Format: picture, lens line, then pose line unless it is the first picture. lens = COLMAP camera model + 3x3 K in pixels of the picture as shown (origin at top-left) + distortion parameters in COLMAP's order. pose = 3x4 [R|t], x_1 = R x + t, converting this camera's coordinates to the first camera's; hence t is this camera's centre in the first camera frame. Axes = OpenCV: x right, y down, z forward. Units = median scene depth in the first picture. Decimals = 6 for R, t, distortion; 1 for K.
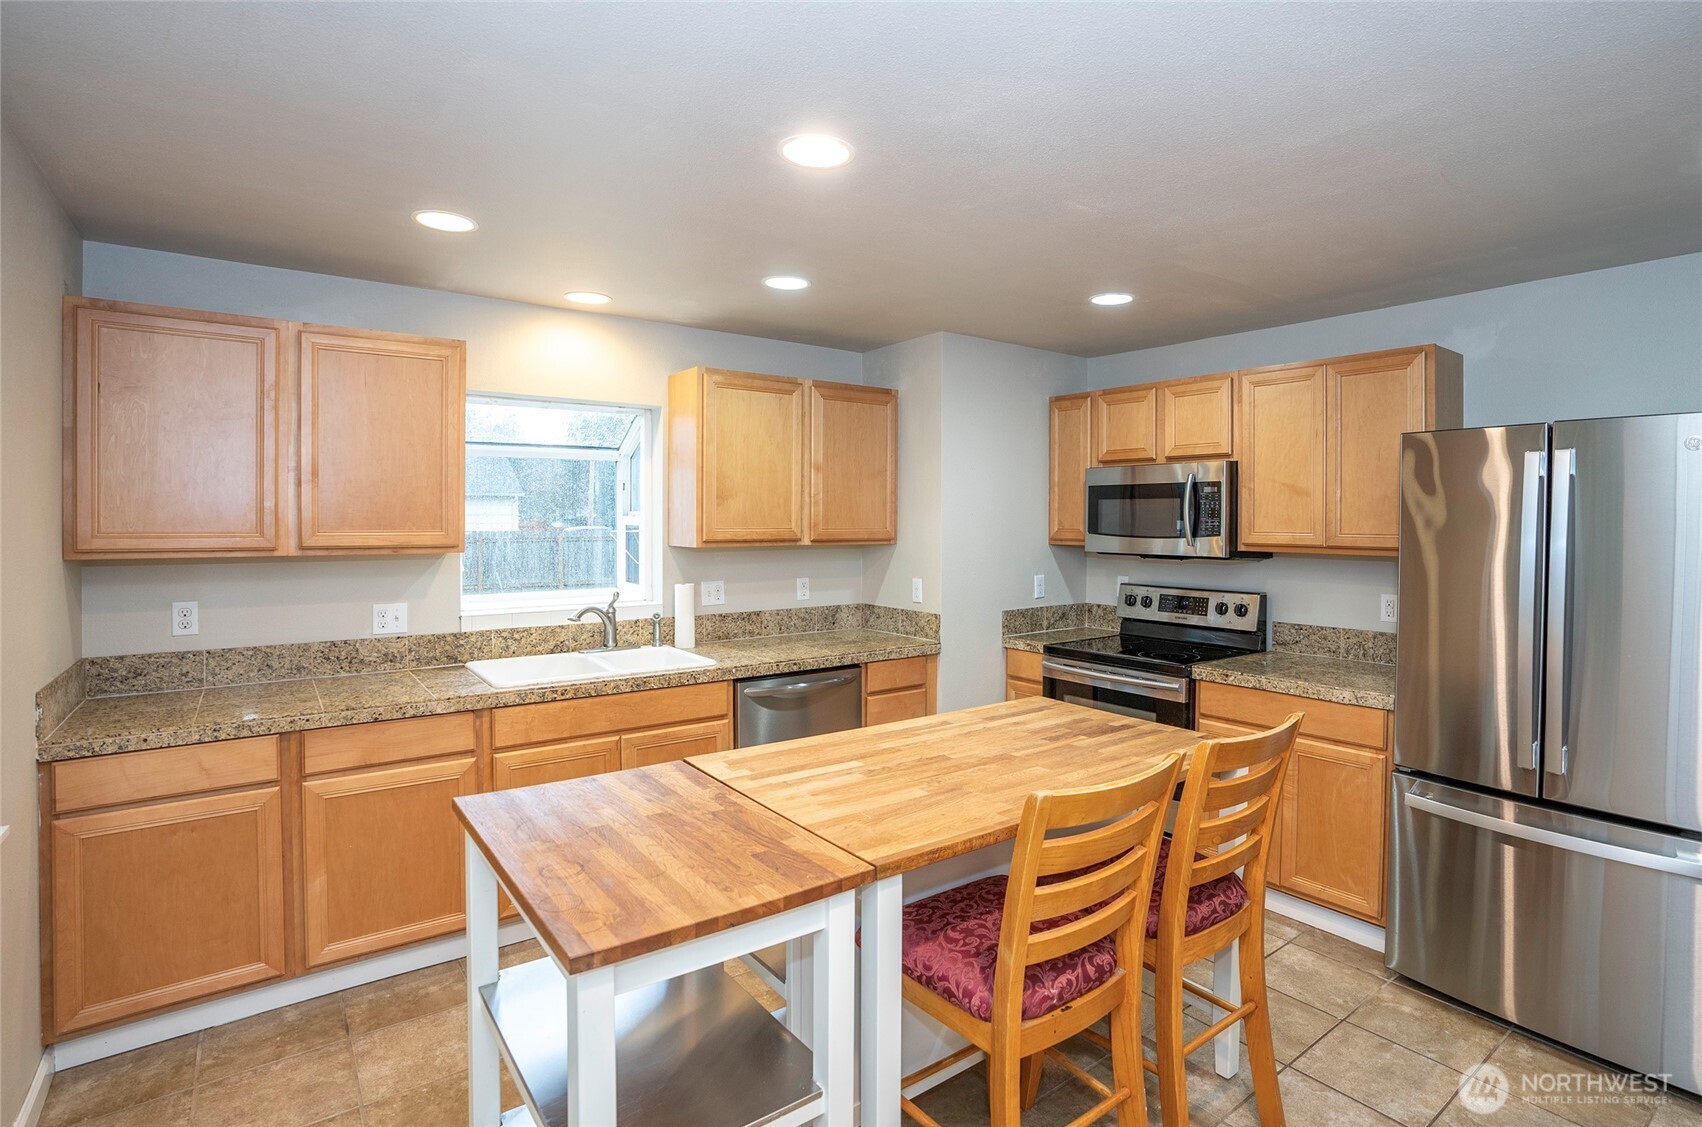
lens RADIAL K [[841.4, 0, 901.1], [0, 841.4, 523.5], [0, 0, 1]] dist [-0.071597, 0.029320]
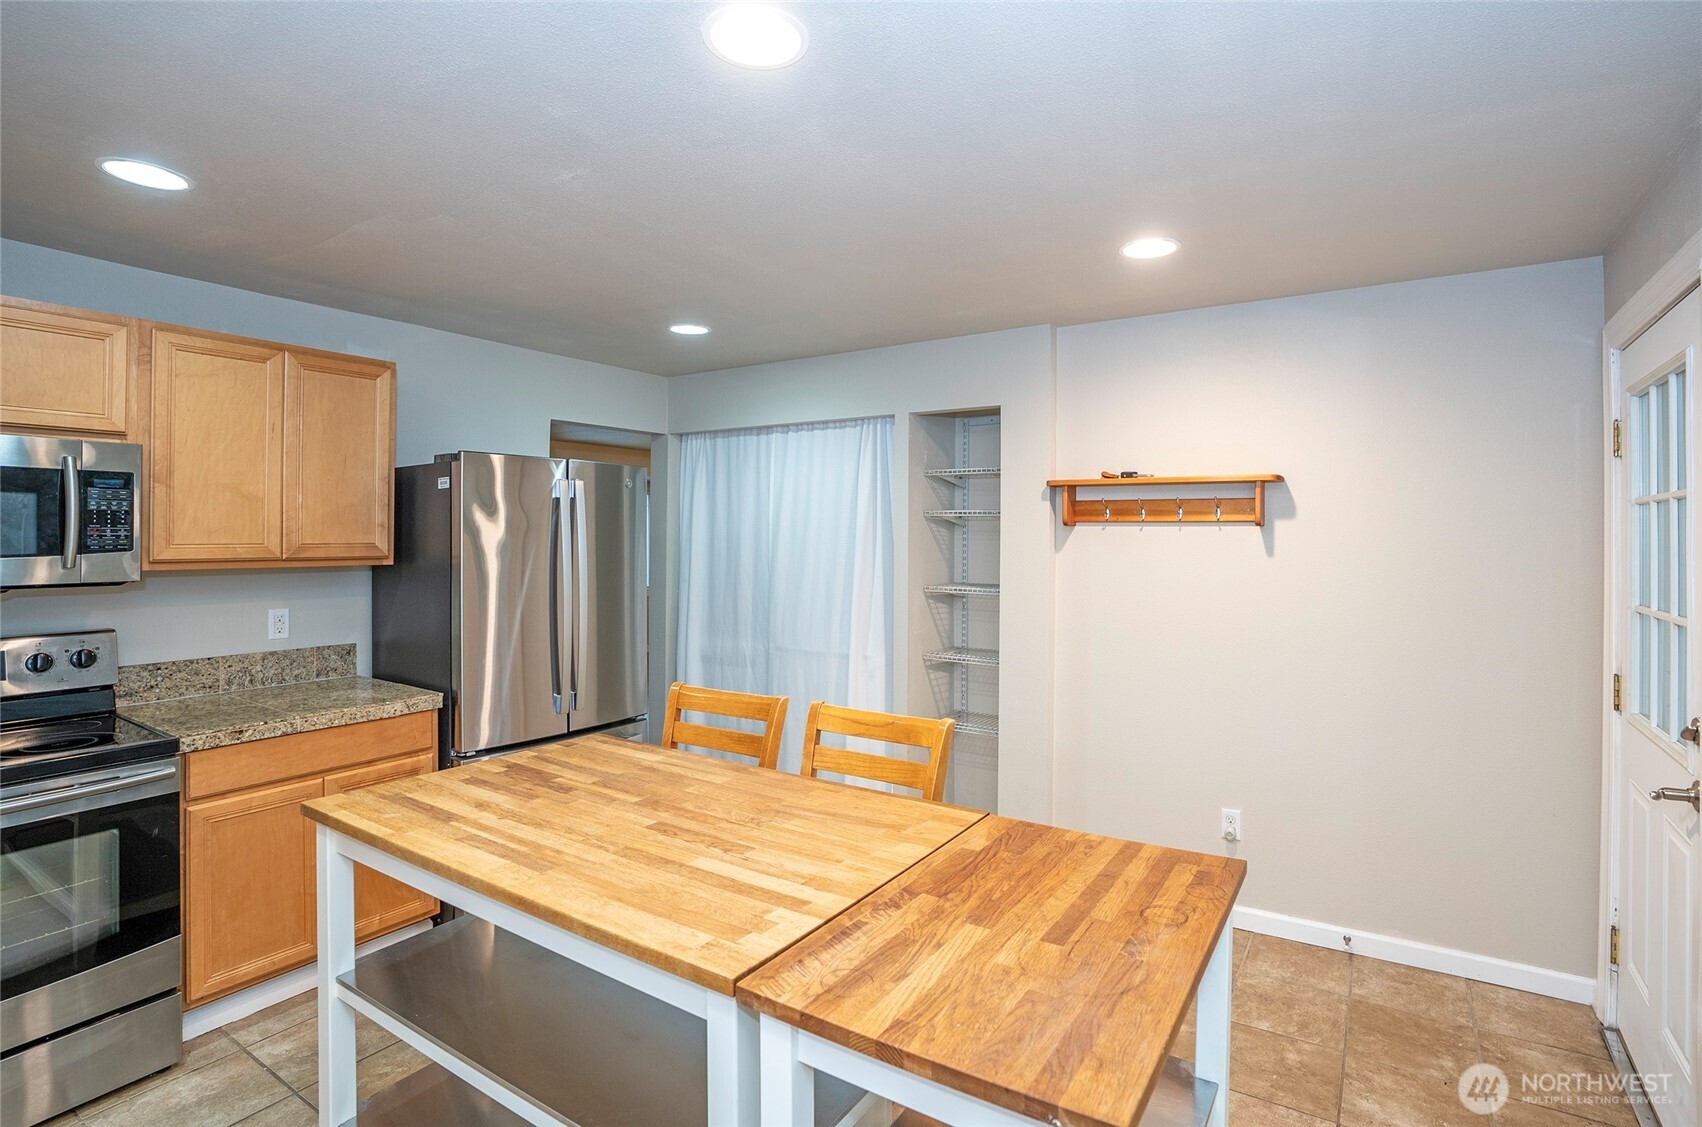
lens RADIAL K [[835.4, 0, 878.2], [0, 835.4, 533.0], [0, 0, 1]] dist [-0.071156, 0.029516]
pose [[-0.331994, -0.006763, 0.943257, -0.575482], [-0.002123, 0.999977, 0.006423, -0.007295], [-0.943279, 0.000130, -0.332001, 0.791167]]
